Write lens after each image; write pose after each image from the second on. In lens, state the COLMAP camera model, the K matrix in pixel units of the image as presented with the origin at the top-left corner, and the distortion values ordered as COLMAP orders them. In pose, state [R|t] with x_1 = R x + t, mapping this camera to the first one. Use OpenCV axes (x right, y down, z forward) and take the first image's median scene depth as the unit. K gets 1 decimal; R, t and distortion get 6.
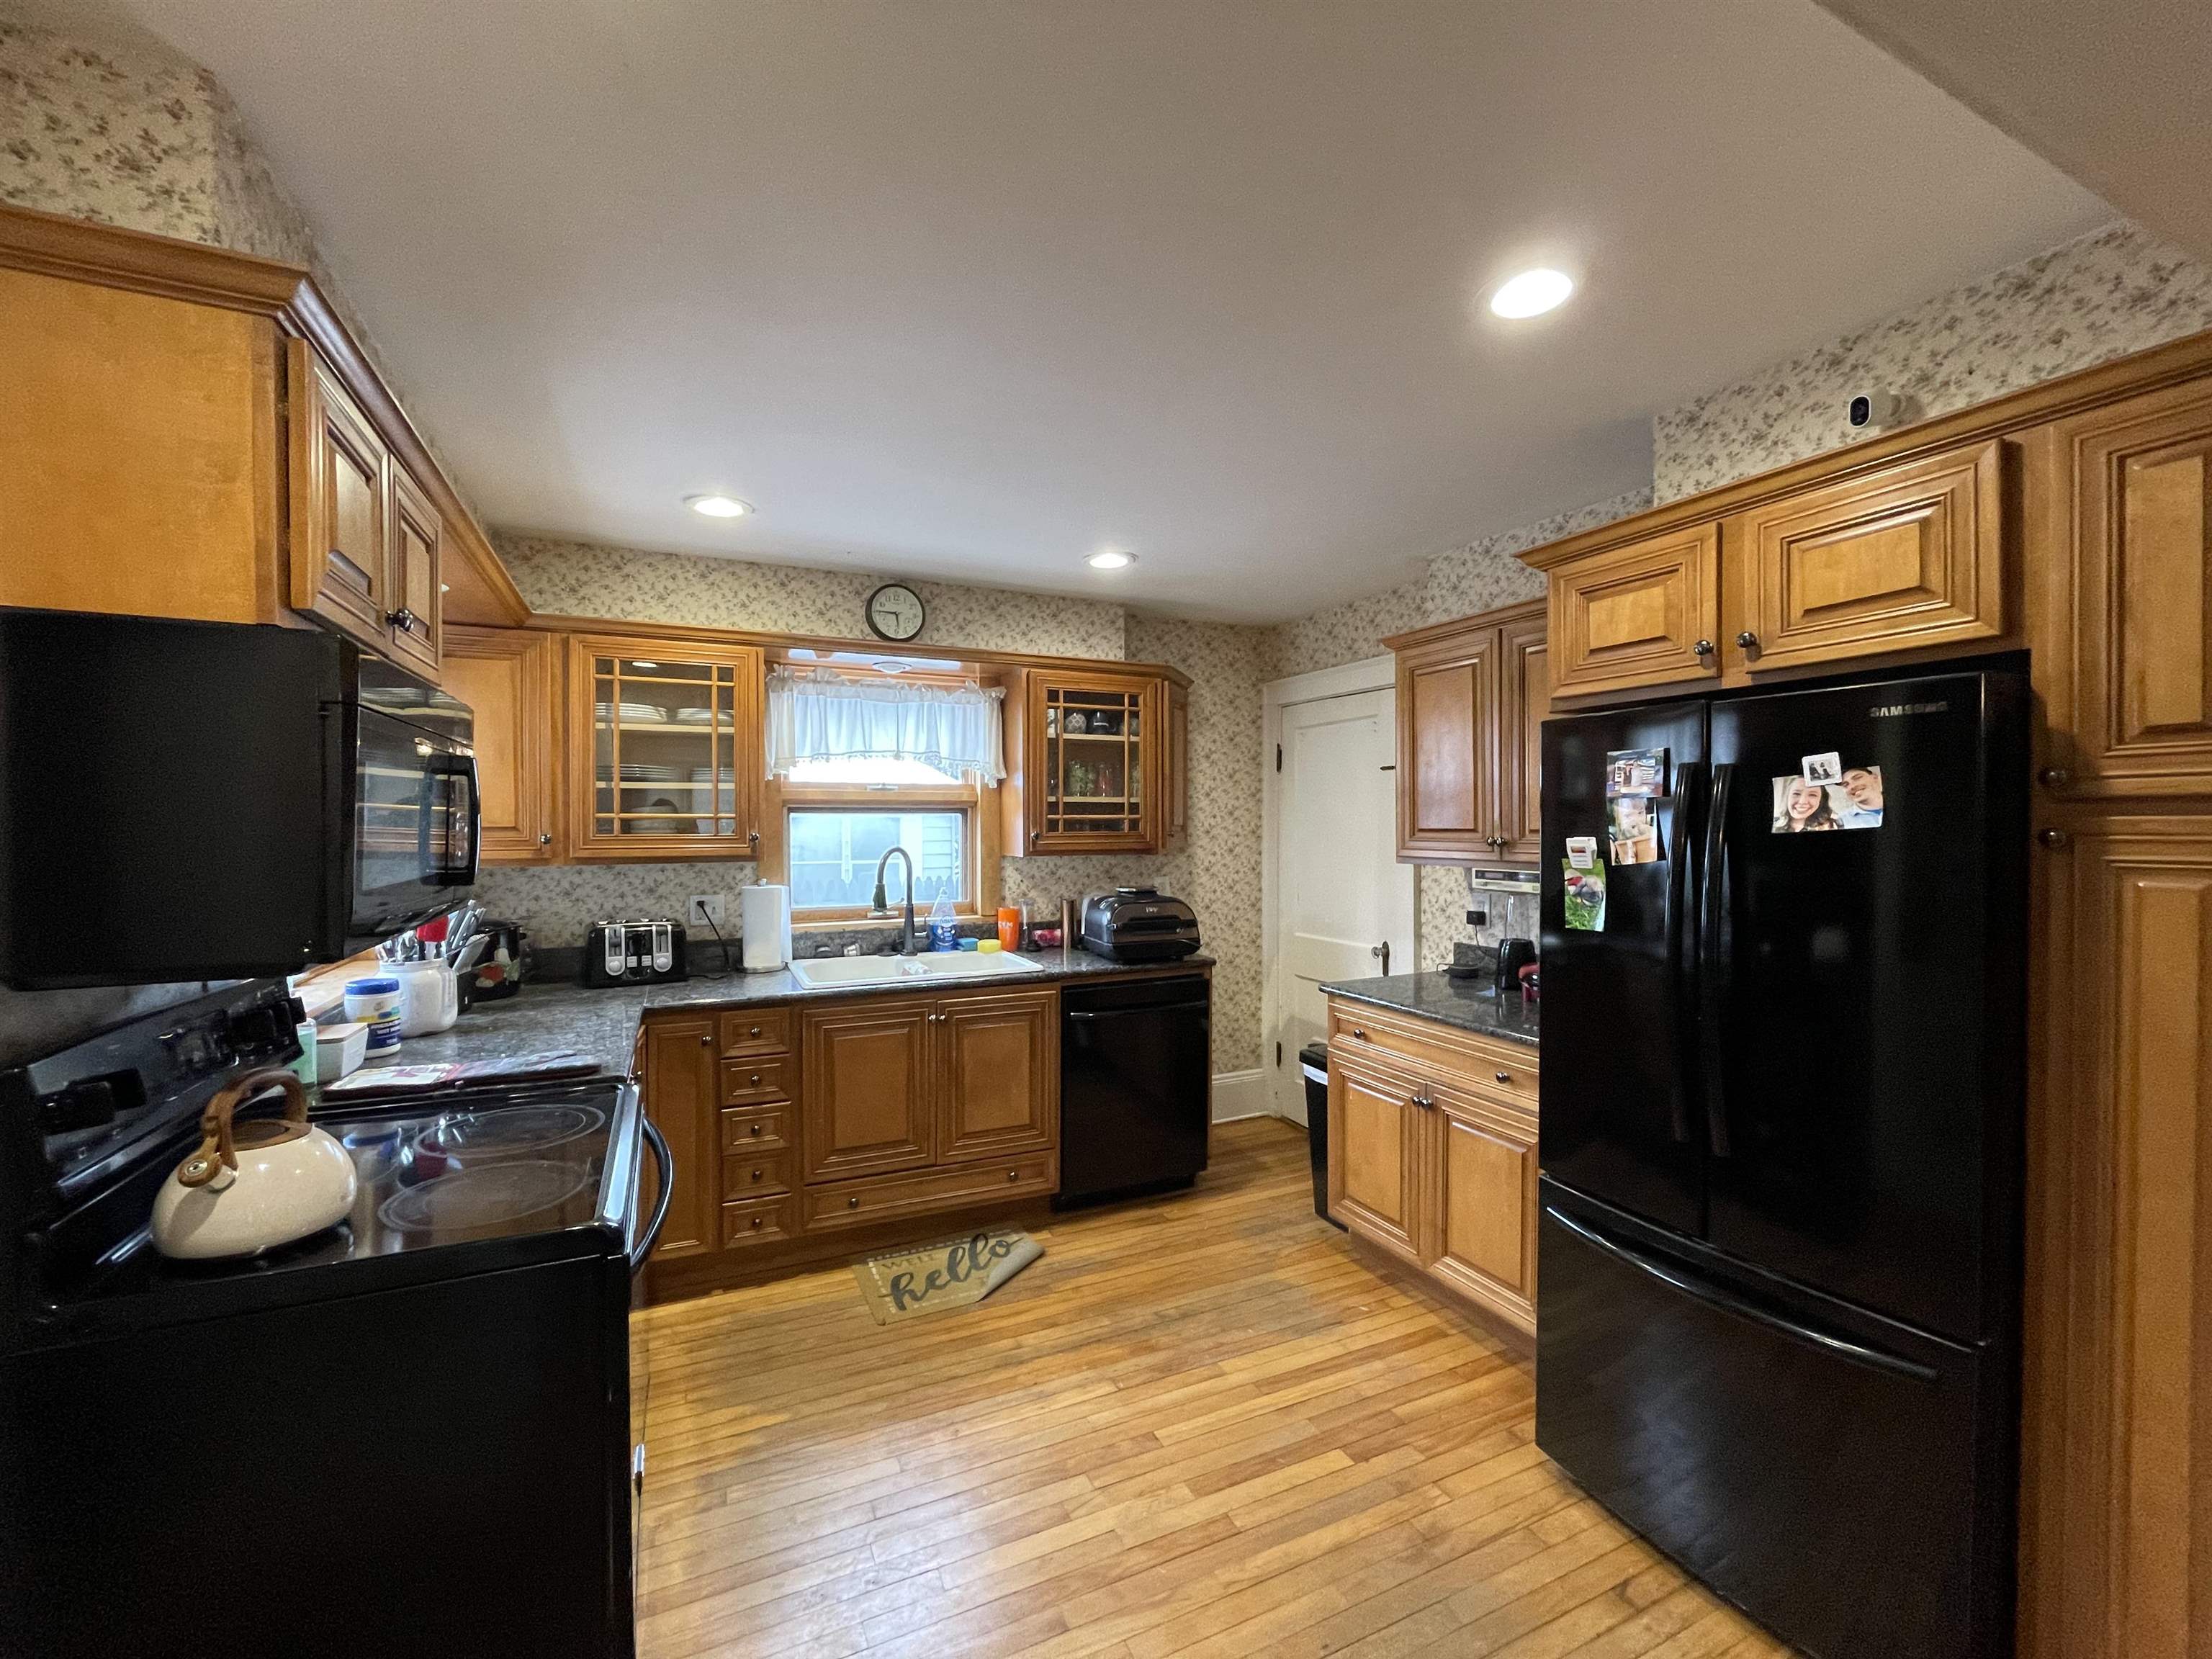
lens RADIAL K [[897.2, 0, 1099.3], [0, 897.2, 826.4], [0, 0, 1]] dist [-0.010487, 0.000254]
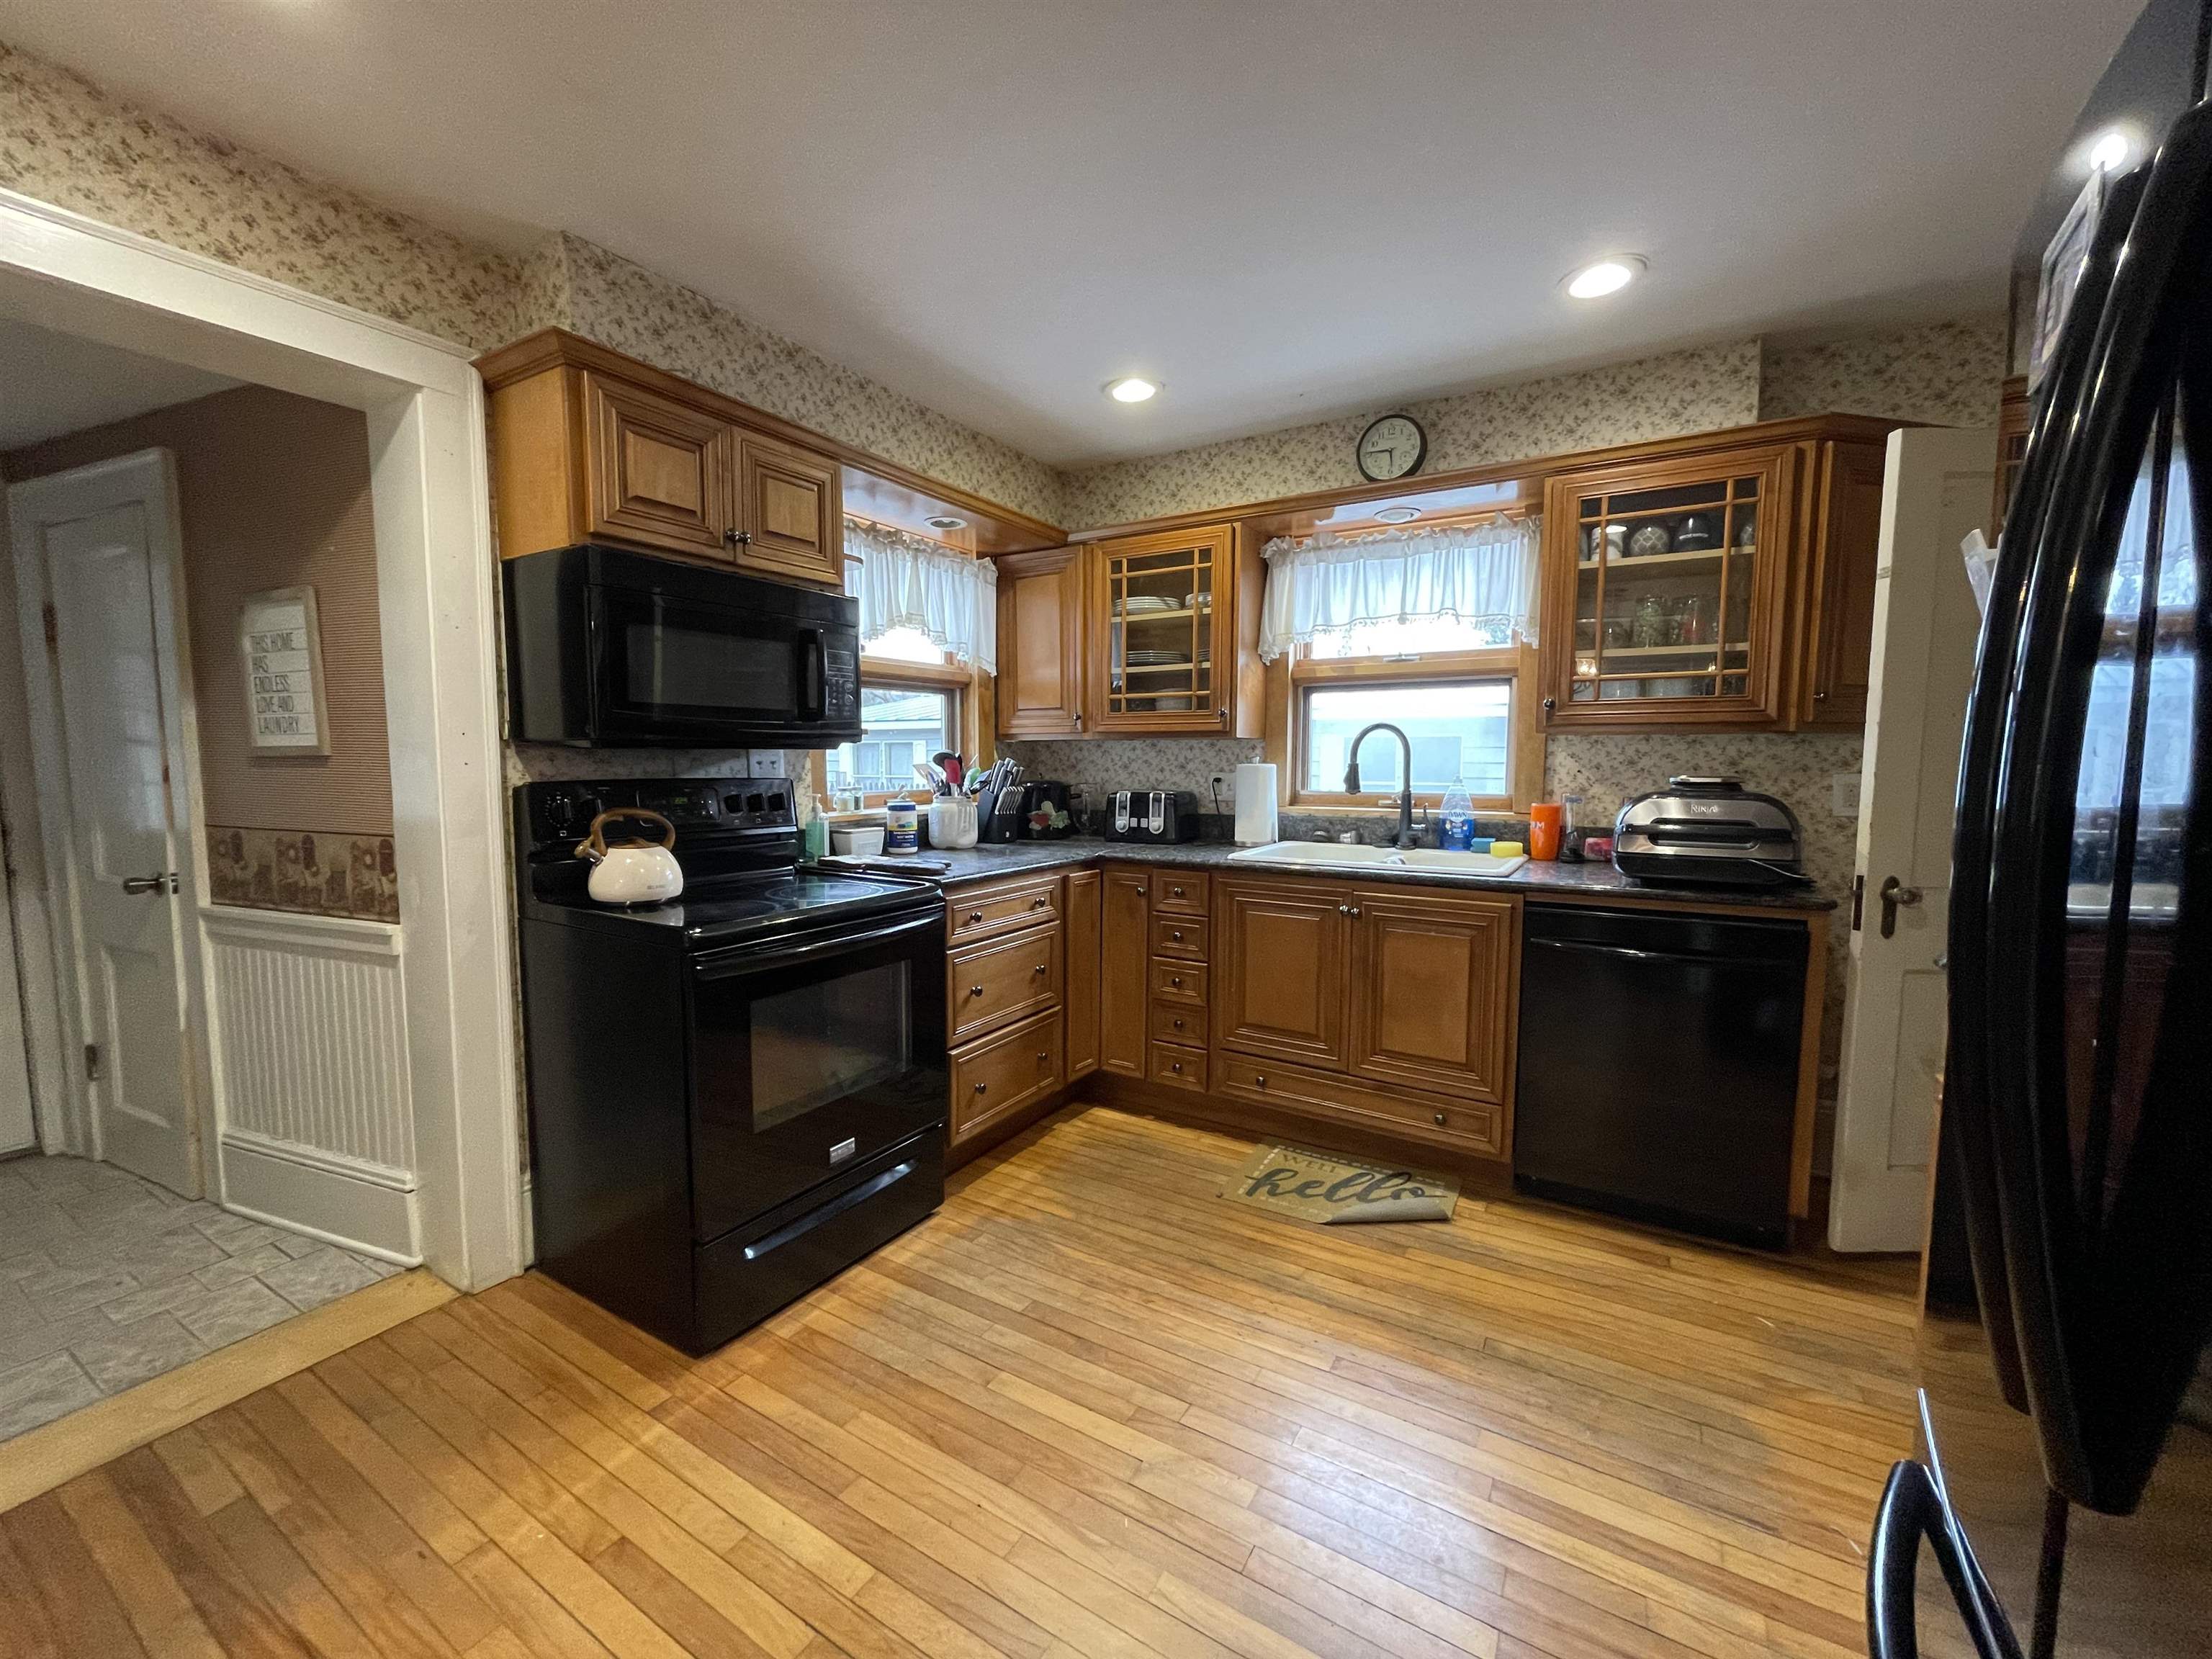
lens RADIAL K [[897.2, 0, 1100.2], [0, 897.2, 840.8], [0, 0, 1]] dist [-0.010487, 0.000254]
pose [[0.542578, 0.076498, -0.836515, 0.402552], [-0.006498, 0.996197, 0.086886, 0.069146], [0.839980, -0.041707, 0.541012, 0.311593]]
